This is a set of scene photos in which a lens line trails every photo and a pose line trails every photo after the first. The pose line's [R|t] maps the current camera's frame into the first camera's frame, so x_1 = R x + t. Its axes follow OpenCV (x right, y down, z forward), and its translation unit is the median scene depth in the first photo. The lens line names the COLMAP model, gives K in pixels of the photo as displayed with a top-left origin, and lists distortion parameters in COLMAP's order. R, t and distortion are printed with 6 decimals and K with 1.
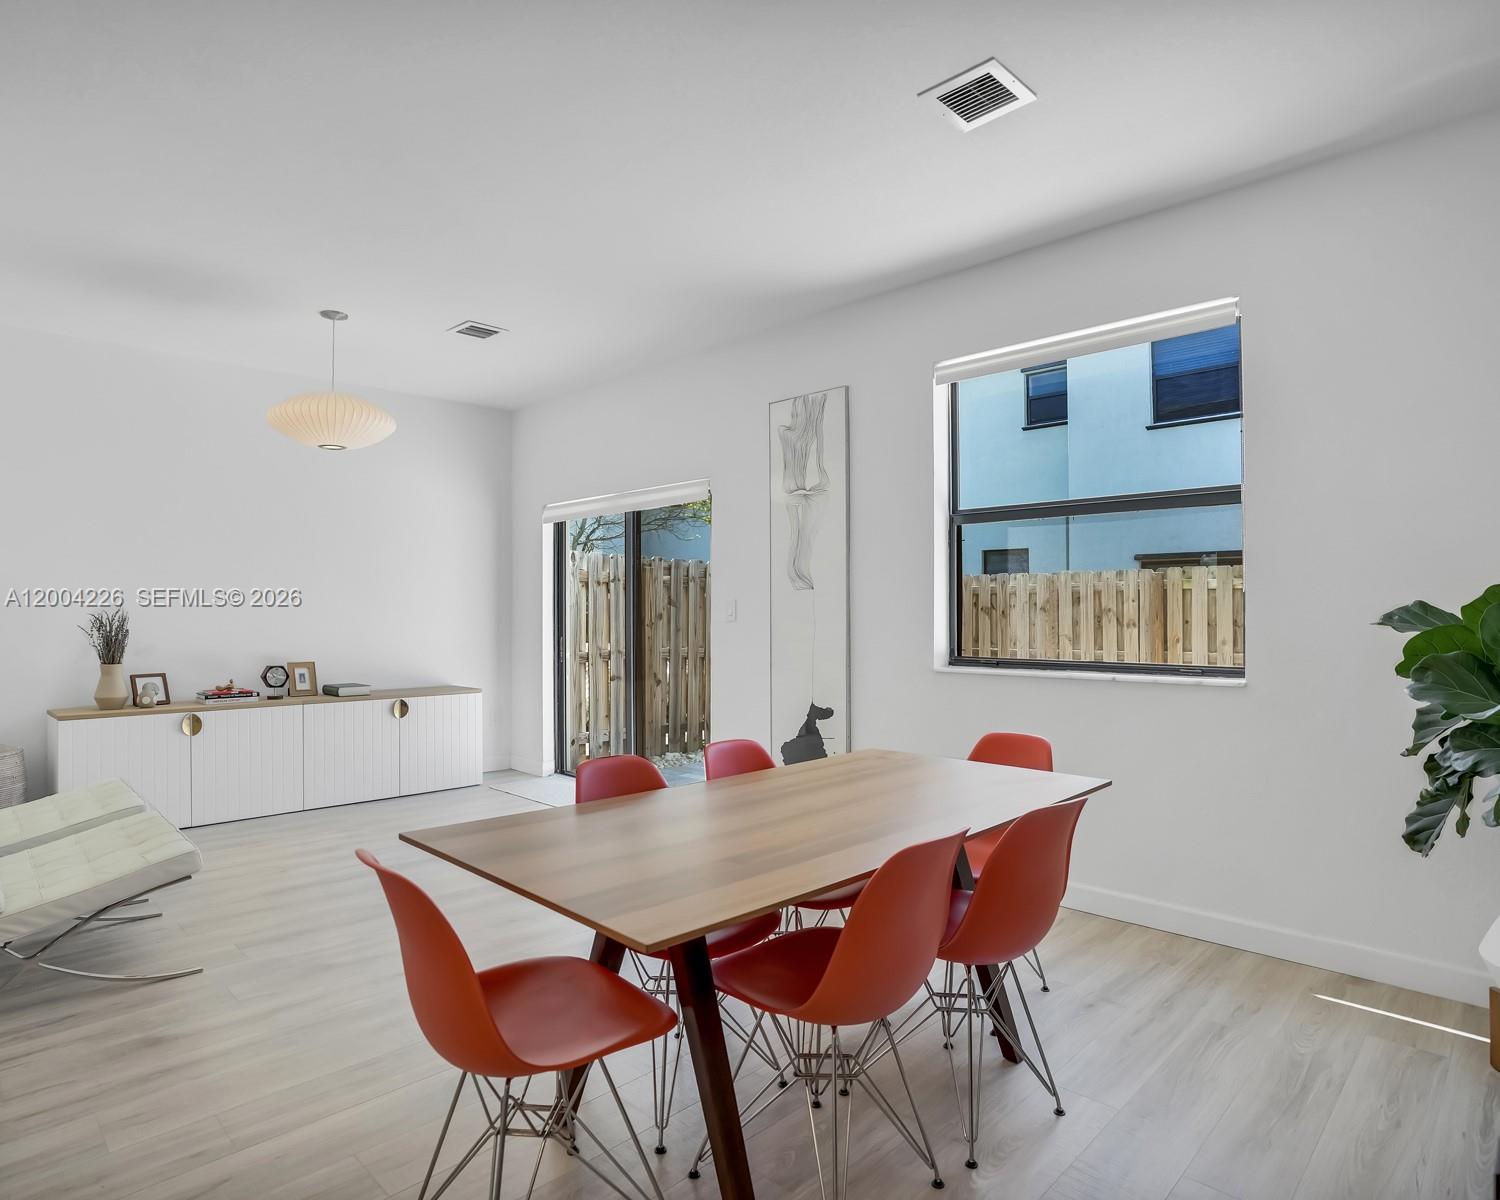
lens RADIAL K [[872.7, 0, 739.6], [0, 872.7, 604.2], [0, 0, 1]] dist [-0.037569, 0.020274]
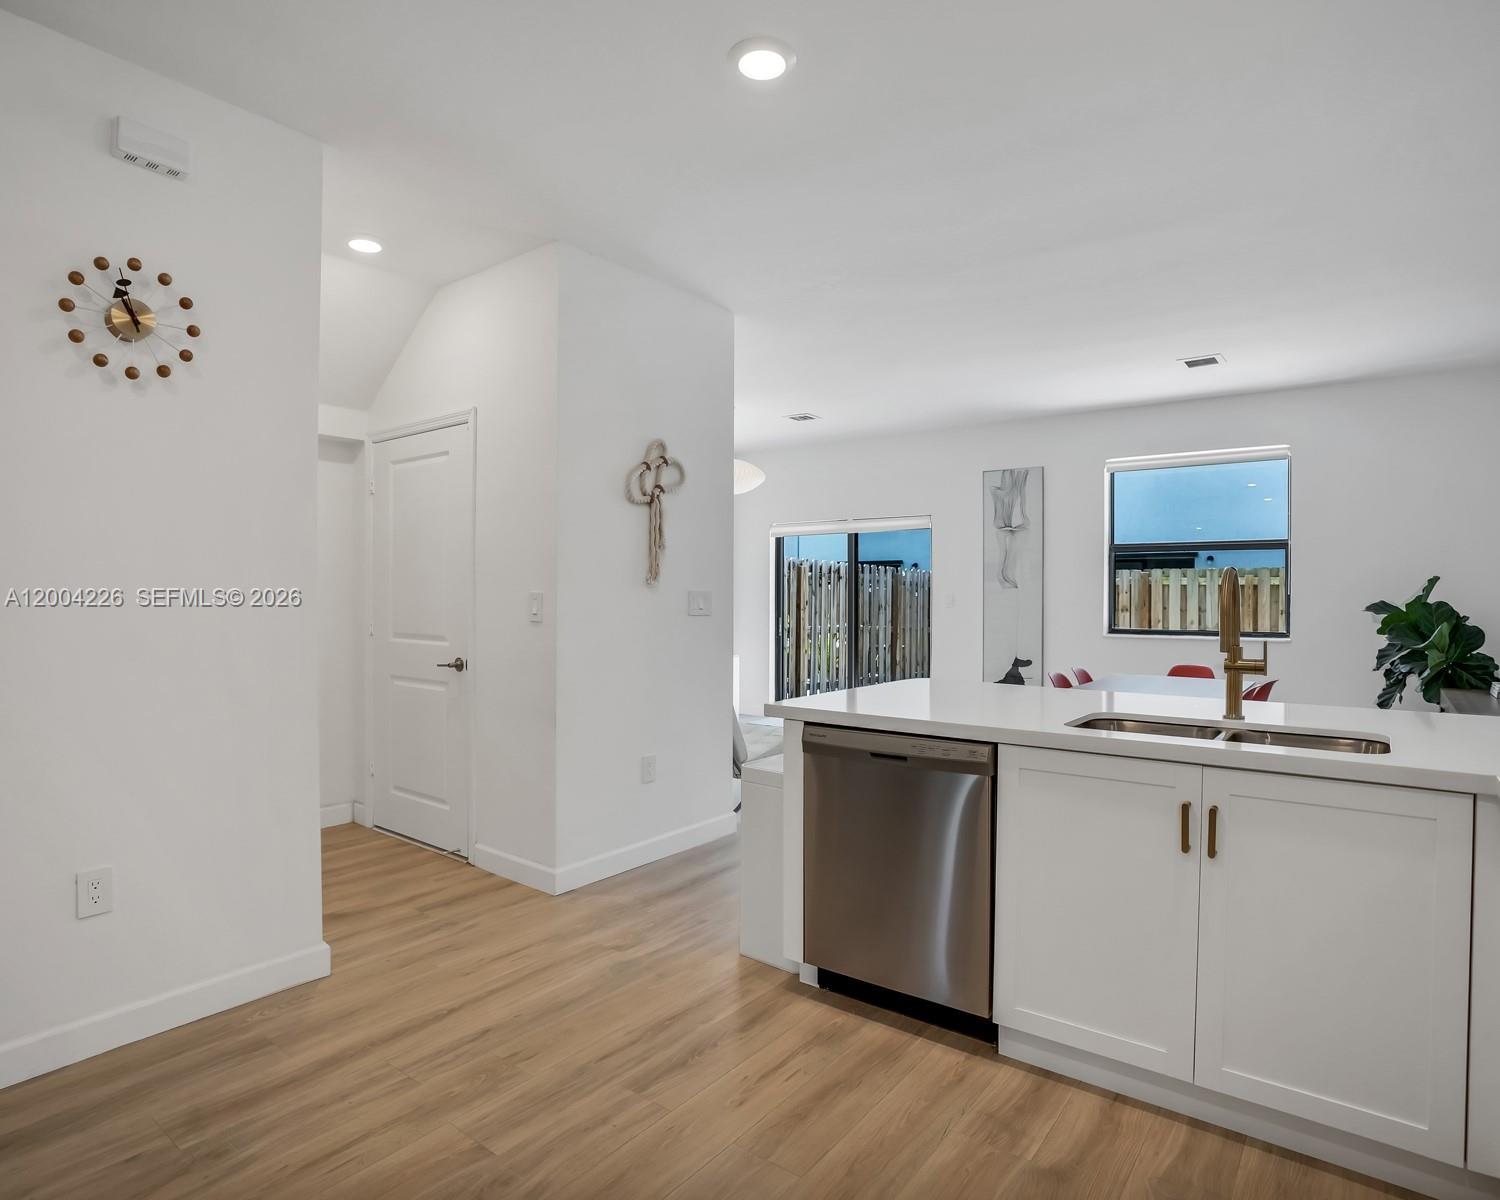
lens RADIAL K [[872.7, 0, 743.7], [0, 872.7, 601.7], [0, 0, 1]] dist [-0.037569, 0.020274]
pose [[0.991096, 0.003729, 0.133095, -0.572806], [-0.005910, 0.999855, 0.015999, -0.013497], [-0.133016, -0.016643, 0.990974, -0.494597]]
